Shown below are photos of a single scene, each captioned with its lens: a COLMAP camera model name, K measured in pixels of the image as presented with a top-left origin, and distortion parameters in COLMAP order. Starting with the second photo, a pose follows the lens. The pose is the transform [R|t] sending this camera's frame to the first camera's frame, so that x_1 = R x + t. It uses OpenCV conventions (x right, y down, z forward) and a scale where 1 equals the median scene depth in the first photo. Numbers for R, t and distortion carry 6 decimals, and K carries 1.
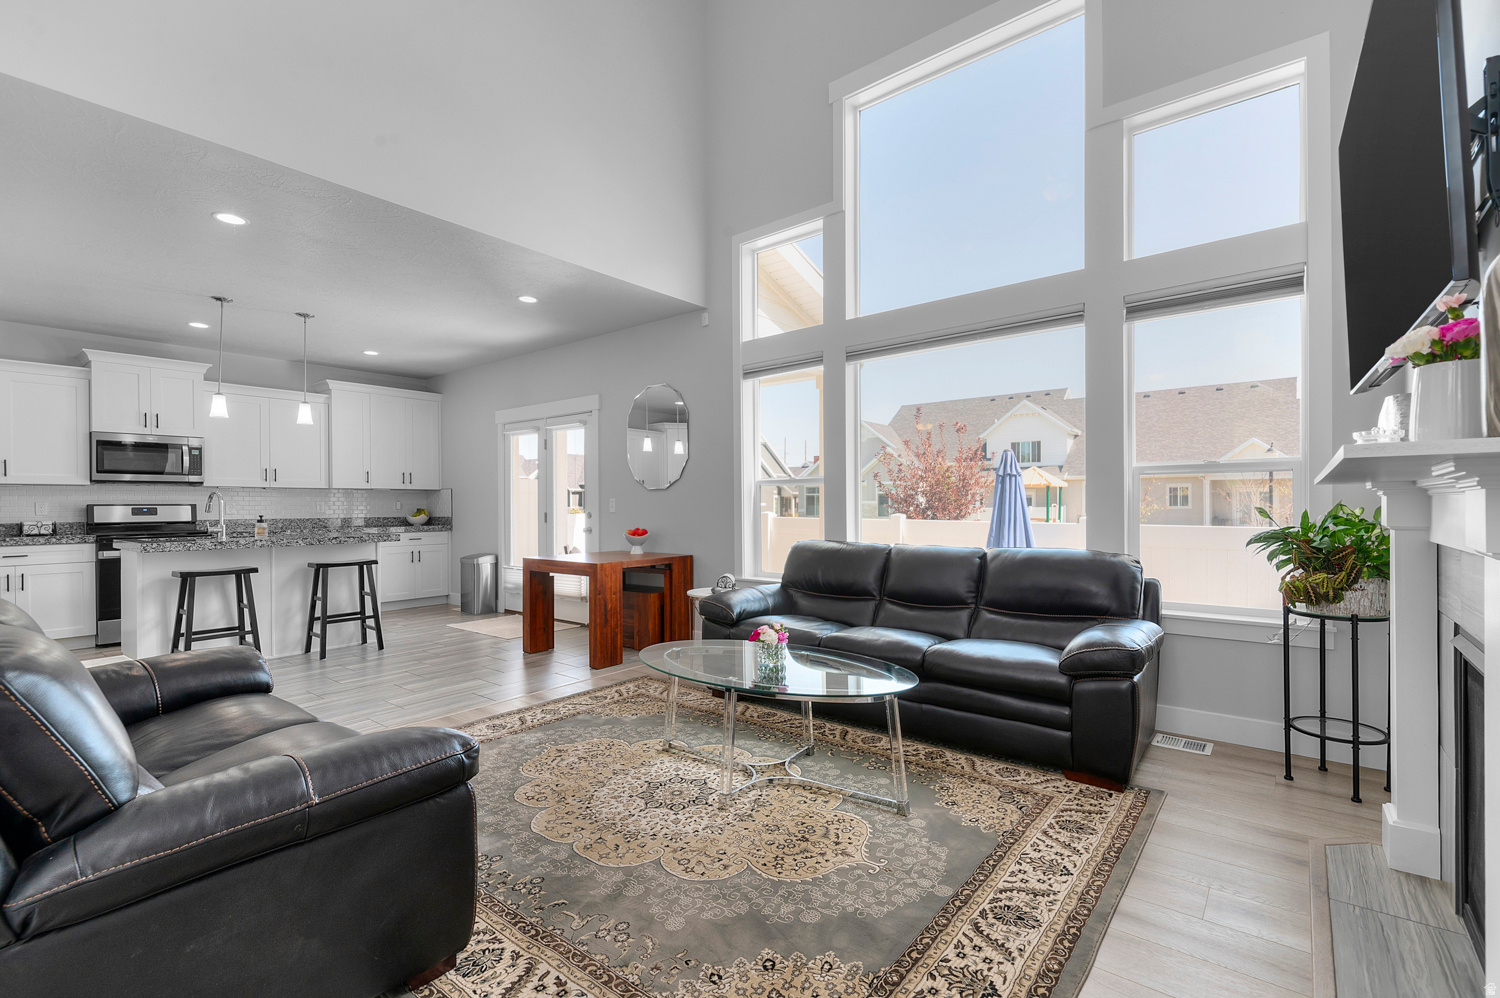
lens RADIAL K [[660.1, 0, 746.7], [0, 660.1, 503.1], [0, 0, 1]] dist [0.011324, -0.000931]
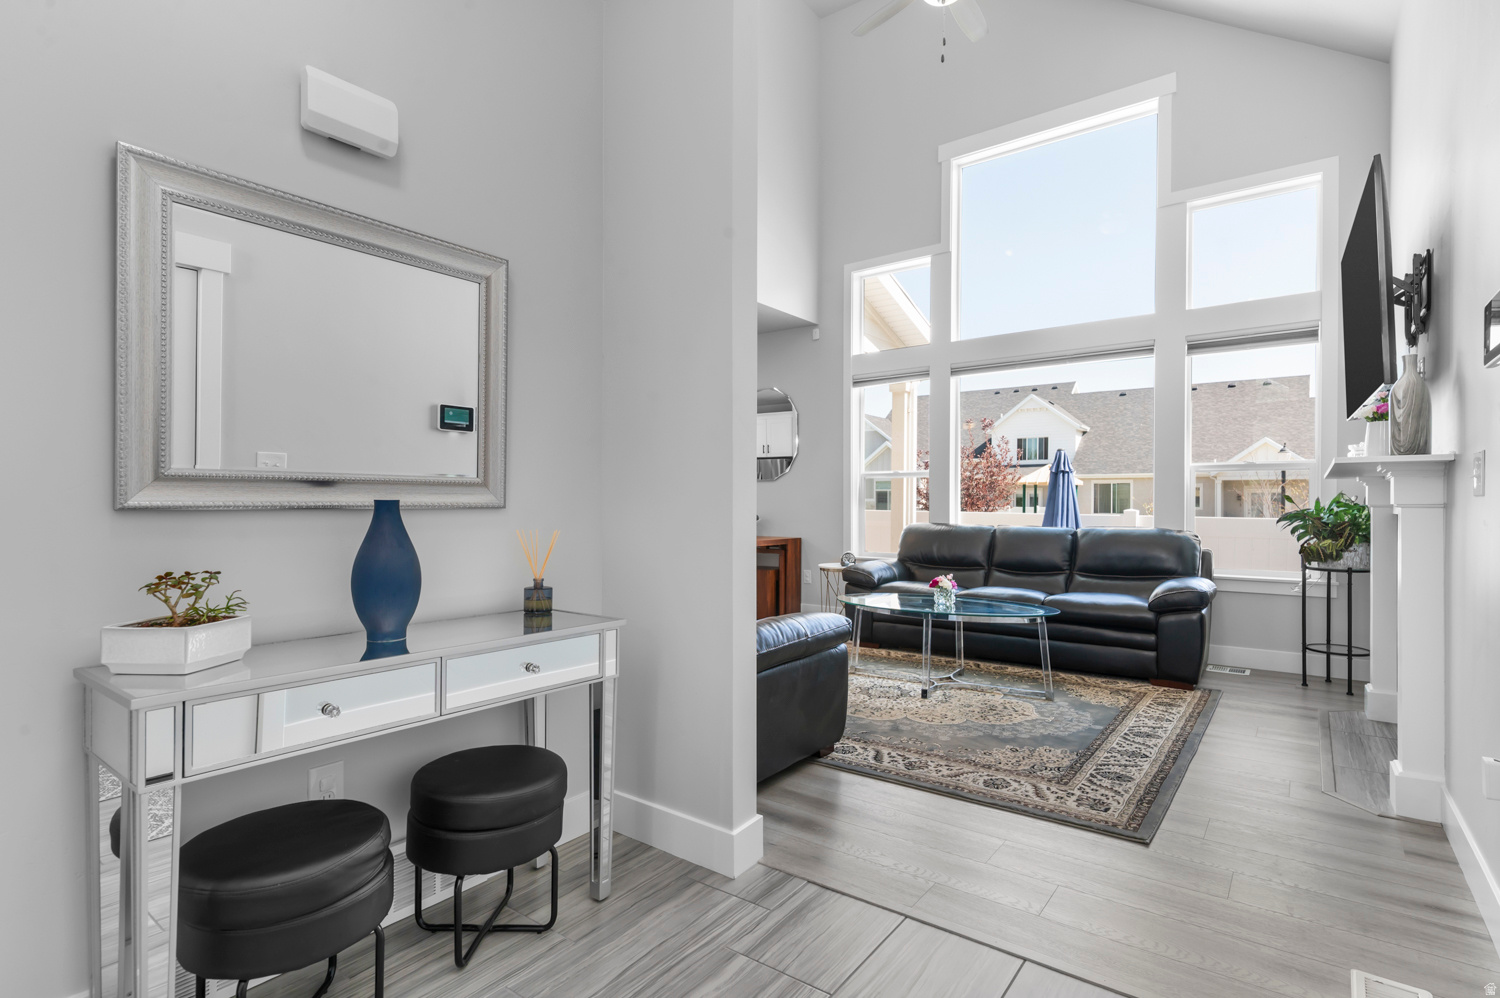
lens RADIAL K [[727.5, 0, 749.8], [0, 727.5, 500.3], [0, 0, 1]] dist [0.017810, -0.001029]
pose [[0.999105, 0.010377, 0.041011, -0.318969], [-0.010351, 0.999946, -0.000843, 0.021823], [-0.041018, 0.000417, 0.999158, -0.378822]]
